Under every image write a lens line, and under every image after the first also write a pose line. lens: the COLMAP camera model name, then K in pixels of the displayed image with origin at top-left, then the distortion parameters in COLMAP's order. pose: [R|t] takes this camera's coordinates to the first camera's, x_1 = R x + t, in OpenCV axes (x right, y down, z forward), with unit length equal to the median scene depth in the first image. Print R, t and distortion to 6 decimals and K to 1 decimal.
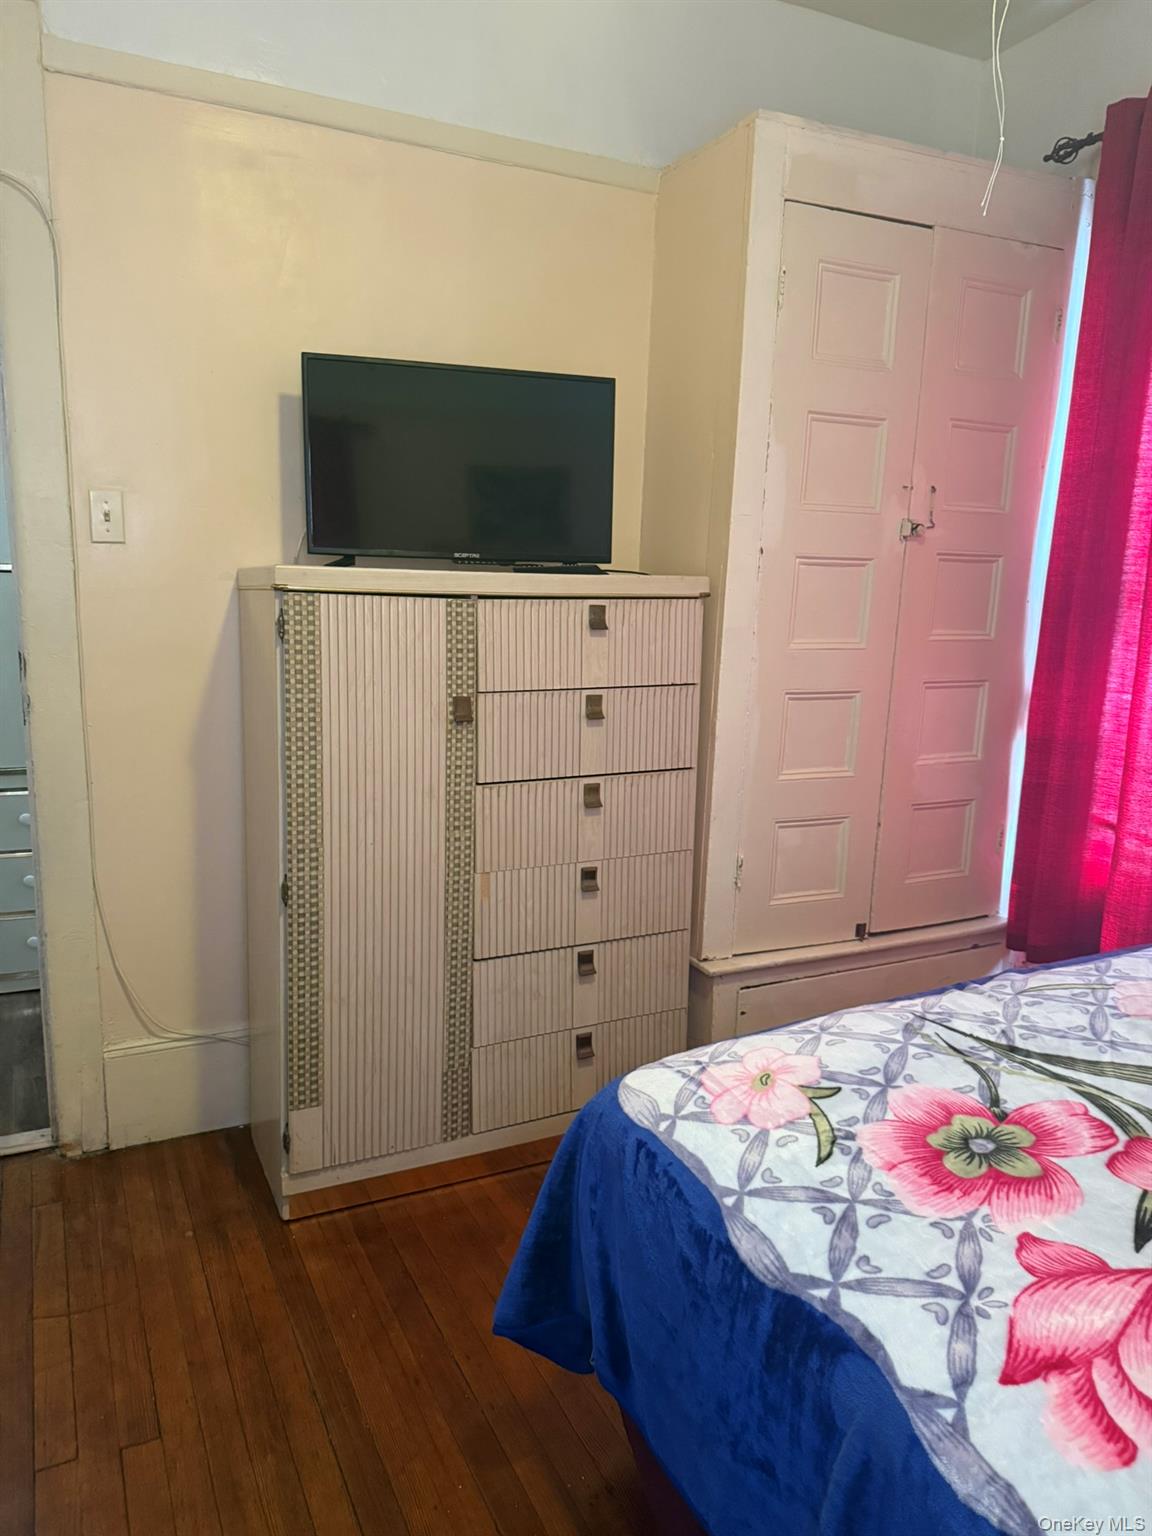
lens RADIAL K [[1092.9, 0, 576.0], [0, 1092.9, 768.0], [0, 0, 1]] dist [0.053159, -0.078824]
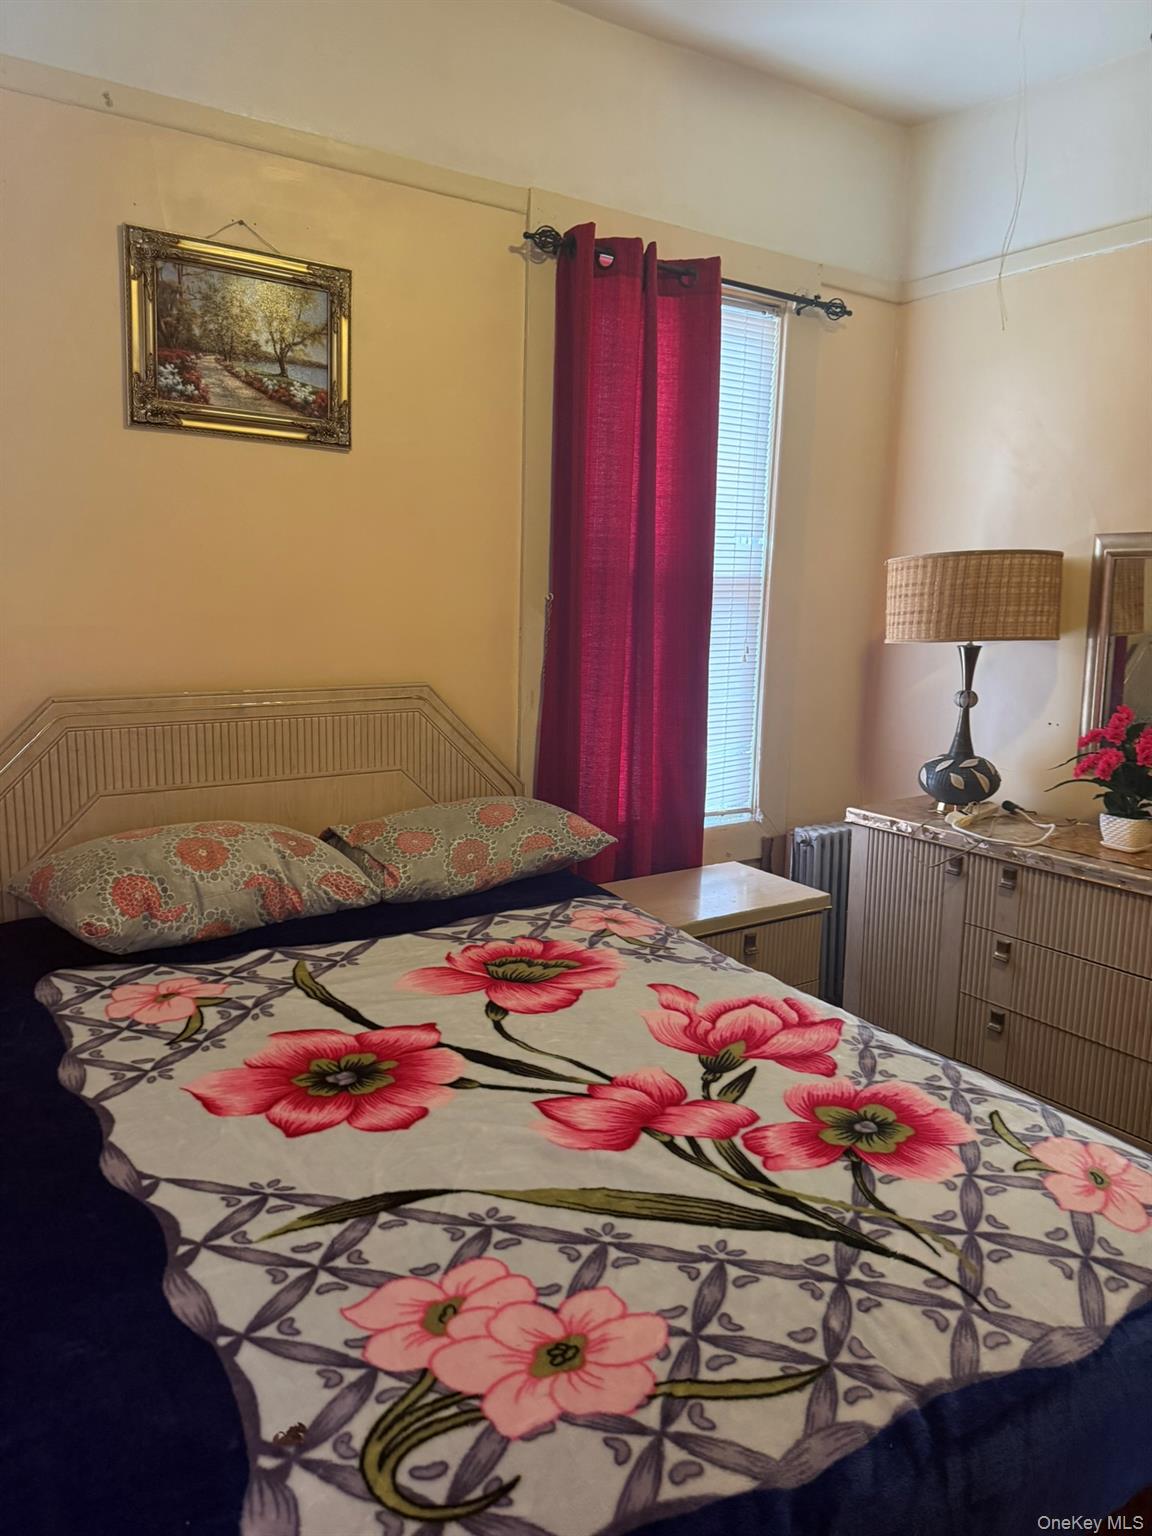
lens RADIAL K [[1092.9, 0, 576.0], [0, 1092.9, 768.0], [0, 0, 1]] dist [0.053159, -0.078824]
pose [[-0.989507, -0.039735, -0.138916, 0.774911], [-0.087550, 0.929729, 0.357687, -0.336409], [0.114942, 0.366095, -0.923451, 1.746286]]
